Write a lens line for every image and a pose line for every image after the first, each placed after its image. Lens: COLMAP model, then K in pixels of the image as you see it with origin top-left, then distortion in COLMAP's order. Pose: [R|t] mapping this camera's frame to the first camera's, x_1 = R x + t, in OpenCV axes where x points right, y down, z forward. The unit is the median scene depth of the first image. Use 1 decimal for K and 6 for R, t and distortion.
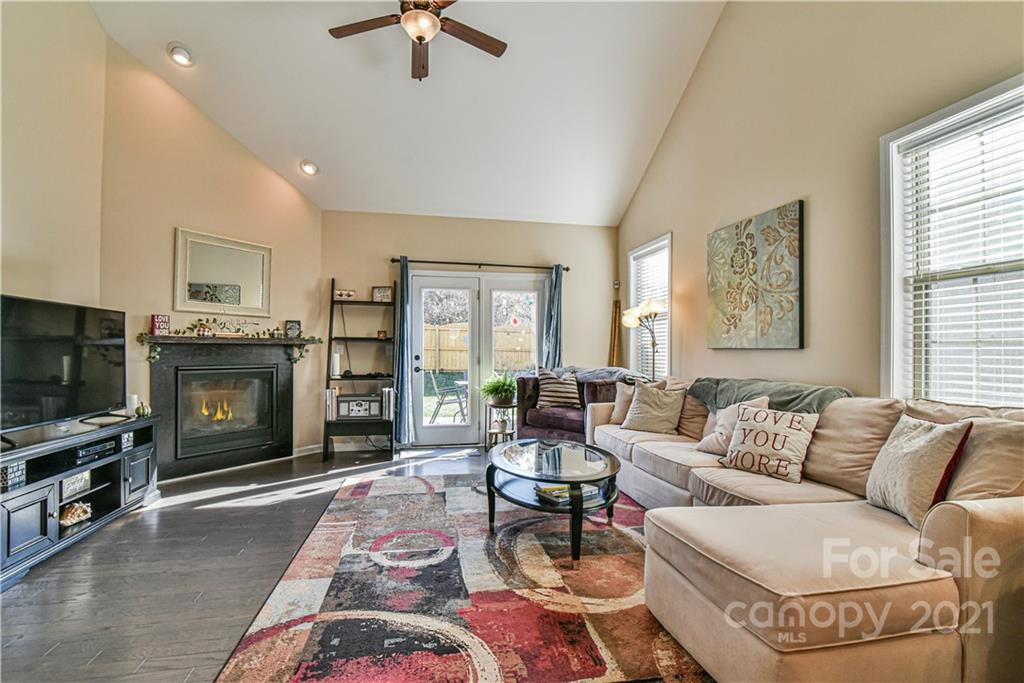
lens RADIAL K [[465.2, 0, 489.0], [0, 465.2, 348.3], [0, 0, 1]] dist [-0.016973, -0.000141]
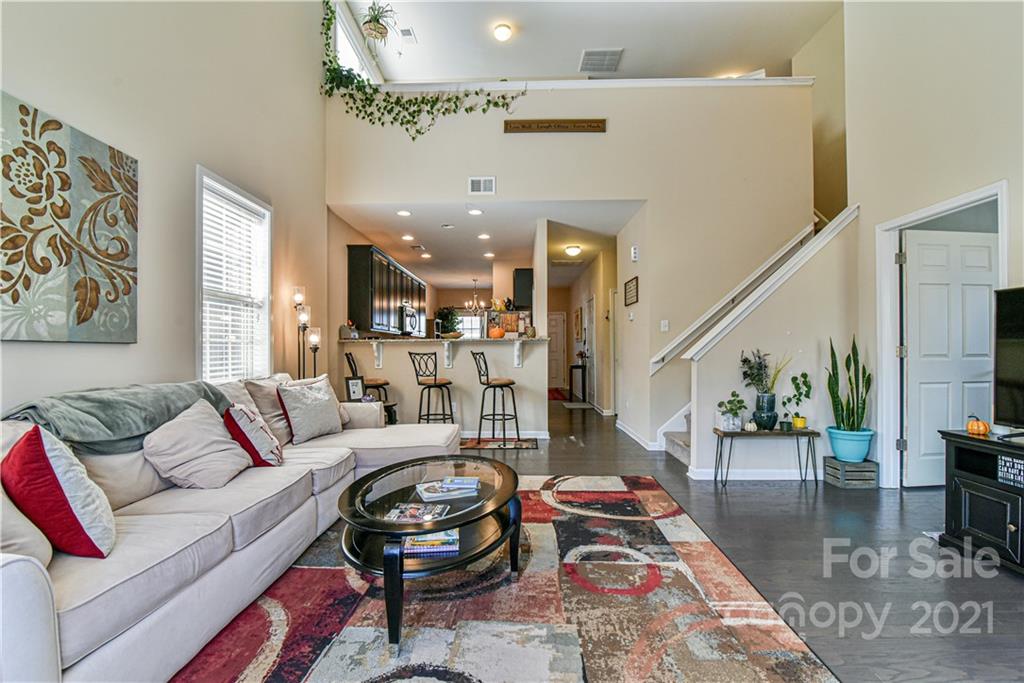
lens RADIAL K [[465.2, 0, 489.0], [0, 465.2, 348.3], [0, 0, 1]] dist [-0.016973, -0.000141]
pose [[-0.974695, -0.001816, 0.223530, -0.111492], [-0.003995, 0.999949, -0.009299, 0.014683], [-0.223502, -0.009957, -0.974653, 1.590601]]
